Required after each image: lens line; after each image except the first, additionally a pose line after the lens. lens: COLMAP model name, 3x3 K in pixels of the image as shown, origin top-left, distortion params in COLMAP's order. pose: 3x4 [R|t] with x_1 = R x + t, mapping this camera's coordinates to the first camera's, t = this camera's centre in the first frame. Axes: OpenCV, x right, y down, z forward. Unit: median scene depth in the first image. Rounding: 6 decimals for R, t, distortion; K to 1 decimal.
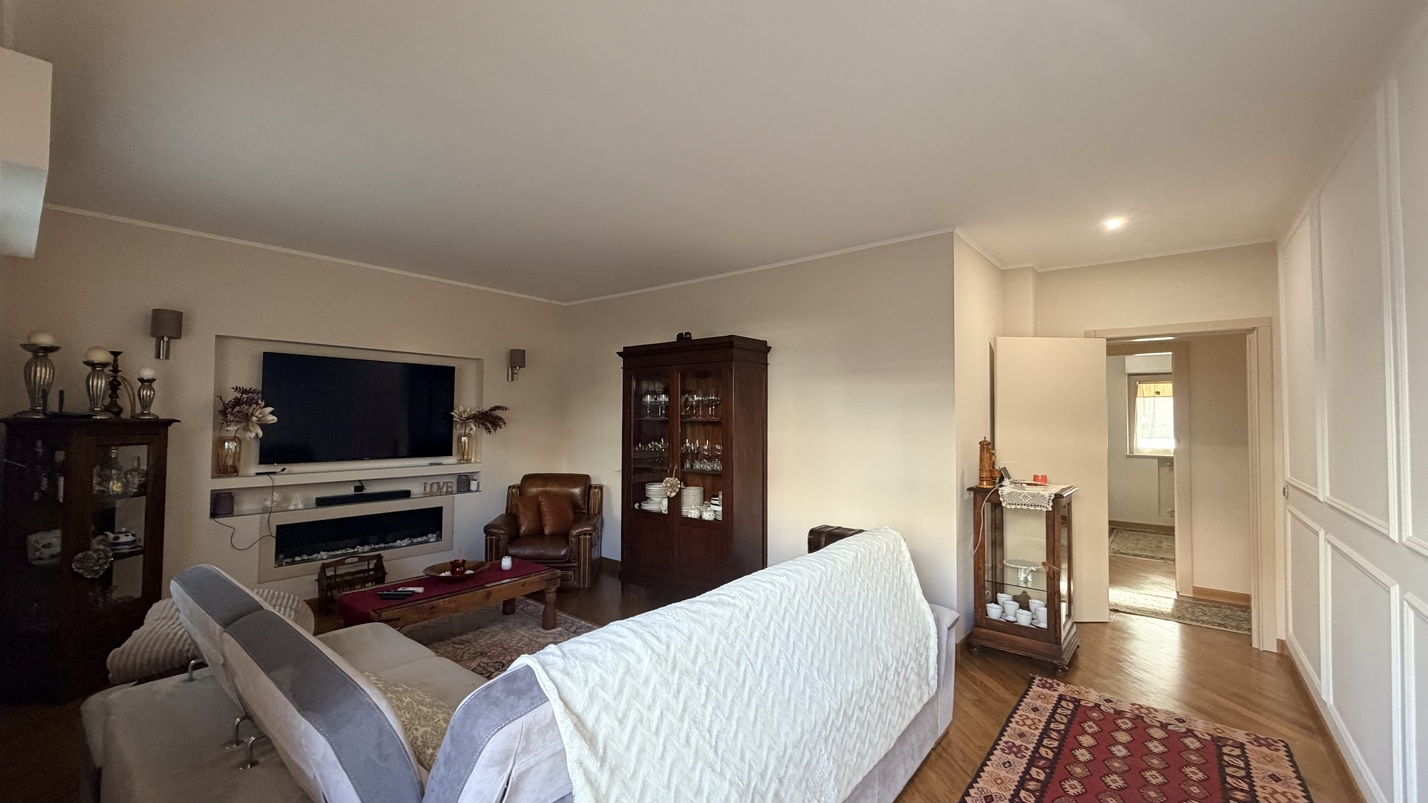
lens RADIAL K [[569.7, 0, 710.2], [0, 569.7, 401.0], [0, 0, 1]] dist [0.000706, -0.000286]
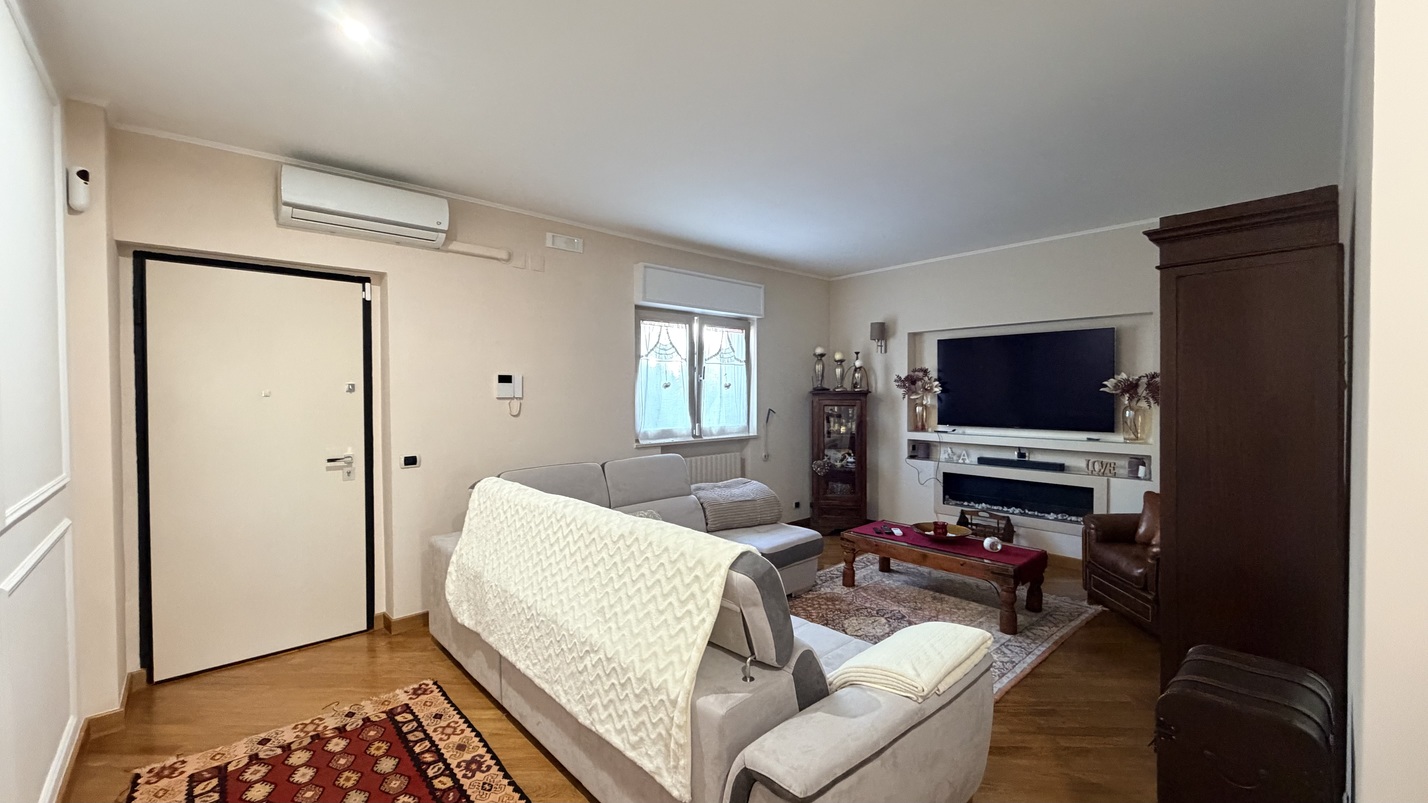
lens RADIAL K [[569.7, 0, 710.2], [0, 569.7, 401.0], [0, 0, 1]] dist [0.000706, -0.000286]
pose [[-0.148702, 0.010647, -0.988825, 0.578711], [0.032672, 0.999449, 0.005848, 0.029535], [0.988342, -0.031437, -0.148968, 0.643754]]
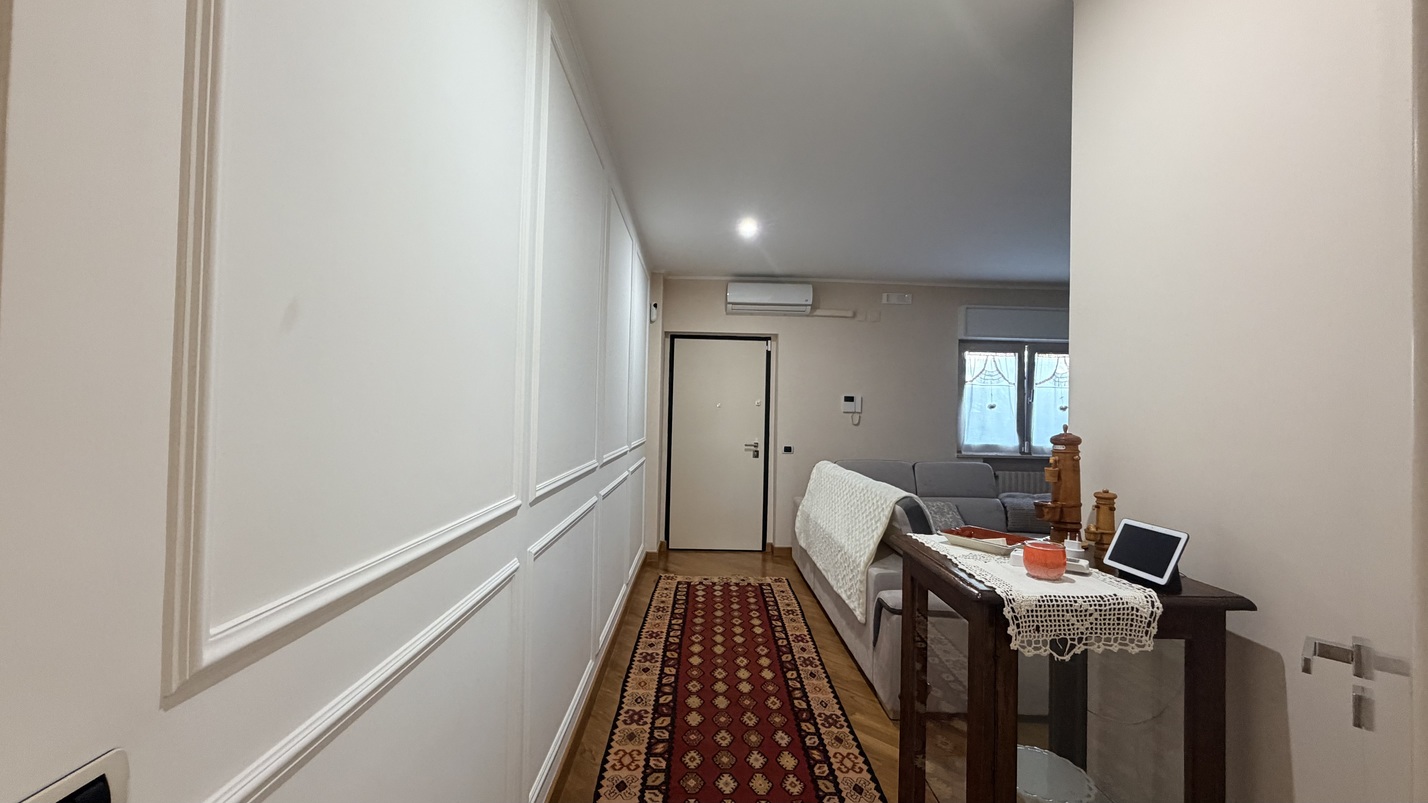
lens RADIAL K [[569.7, 0, 710.2], [0, 569.7, 401.0], [0, 0, 1]] dist [0.000706, -0.000286]
pose [[-0.767114, -0.036935, -0.640446, 0.808825], [-0.010104, 0.998913, -0.045504, 0.056082], [0.641431, -0.028436, -0.766654, 0.979225]]
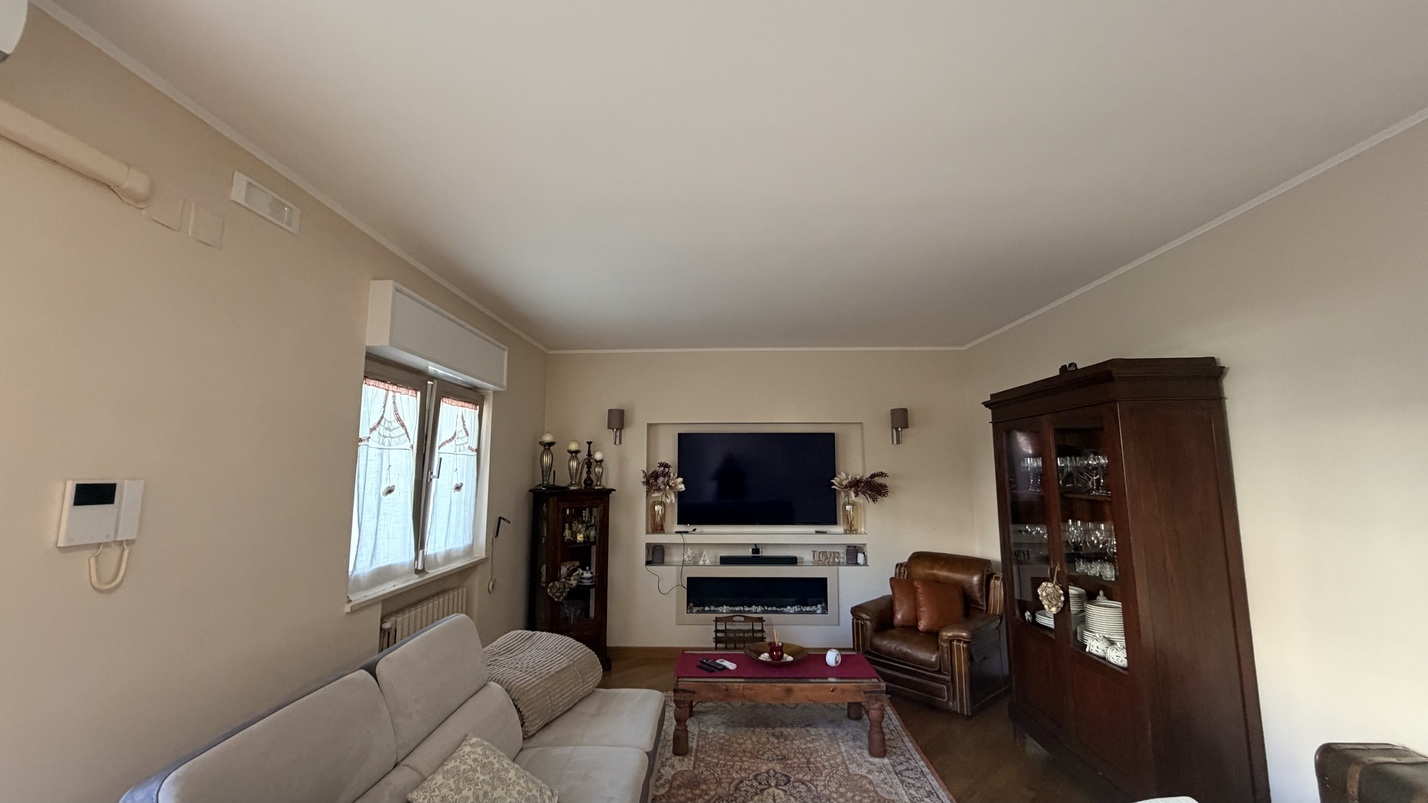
lens RADIAL K [[569.7, 0, 710.2], [0, 569.7, 401.0], [0, 0, 1]] dist [0.000706, -0.000286]
pose [[0.612481, -0.105230, -0.783450, 0.237705], [0.030836, 0.993526, -0.109339, -0.016819], [0.789884, 0.042810, 0.611761, 0.275572]]
